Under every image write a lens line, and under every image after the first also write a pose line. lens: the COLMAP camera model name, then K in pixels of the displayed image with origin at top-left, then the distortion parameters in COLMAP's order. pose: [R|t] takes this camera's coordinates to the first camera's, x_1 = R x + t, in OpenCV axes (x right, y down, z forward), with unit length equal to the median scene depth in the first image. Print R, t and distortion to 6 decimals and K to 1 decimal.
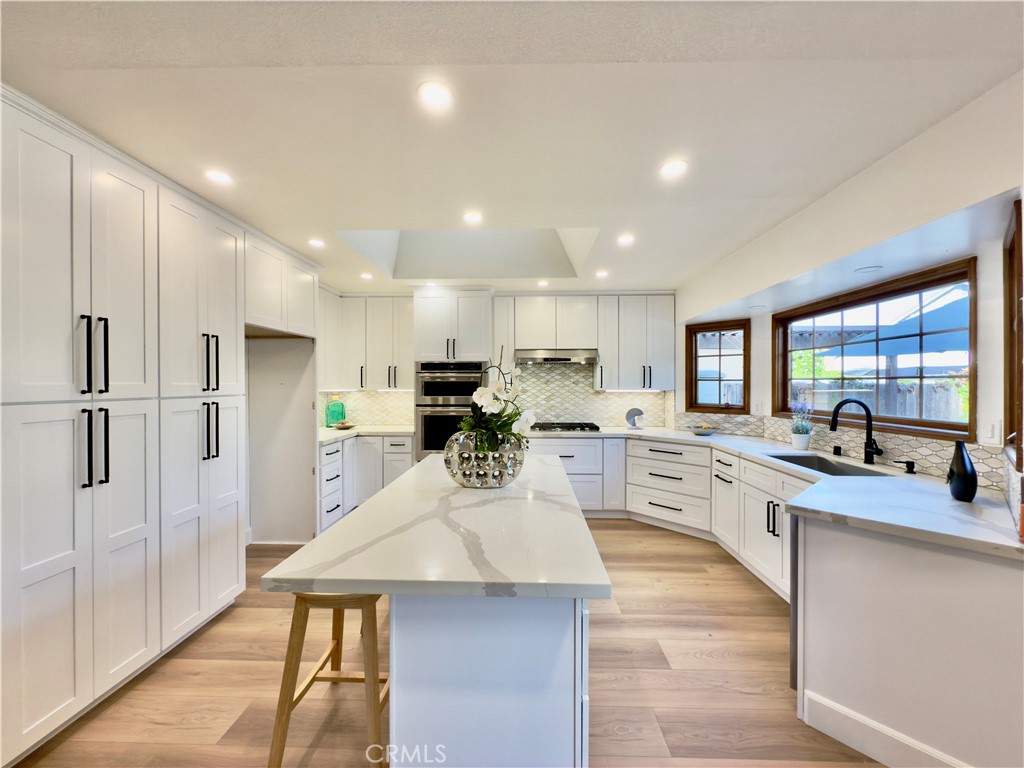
lens RADIAL K [[408.3, 0, 511.5], [0, 408.3, 385.2], [0, 0, 1]] dist [0.000476, -0.000205]
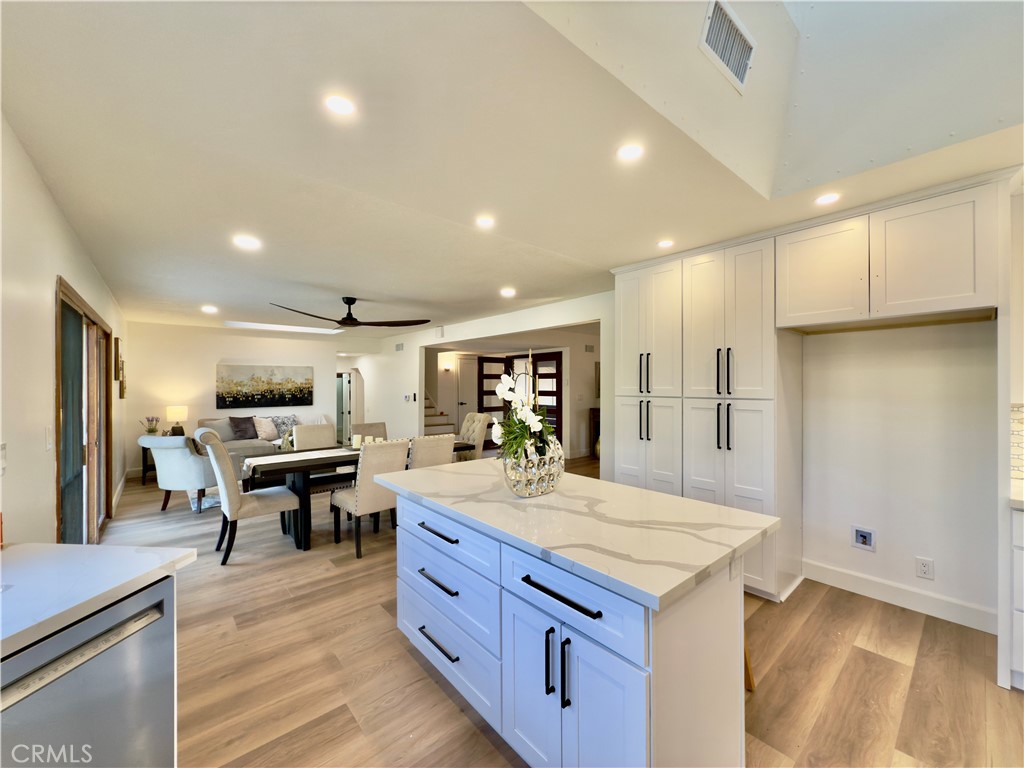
lens RADIAL K [[408.3, 0, 515.0], [0, 408.3, 385.6], [0, 0, 1]] dist [0.000476, -0.000205]
pose [[-0.735512, 0.002946, -0.677505, 0.318000], [0.001781, 0.999995, 0.002414, -0.009135], [0.677509, 0.000569, -0.735514, 0.841015]]
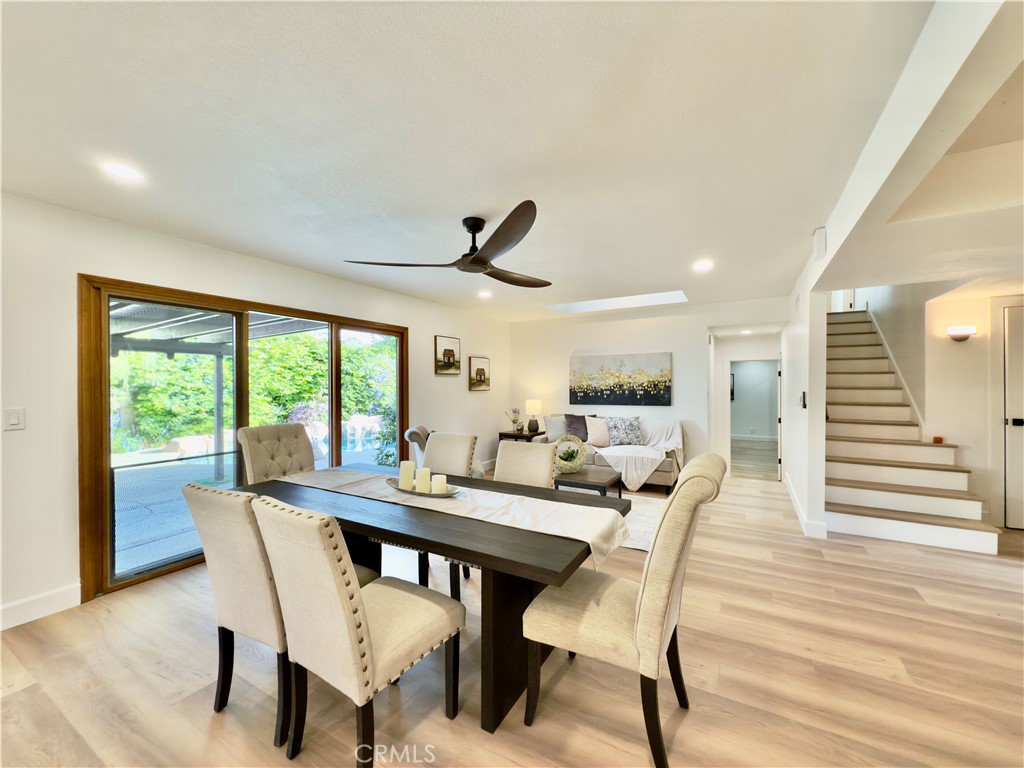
lens RADIAL K [[408.3, 0, 511.3], [0, 408.3, 388.5], [0, 0, 1]] dist [0.000476, -0.000205]
pose [[-0.880846, -0.000574, 0.473402, -0.479618], [0.005148, 0.999929, 0.010789, 0.010270], [-0.473375, 0.011941, -0.880780, 0.234559]]
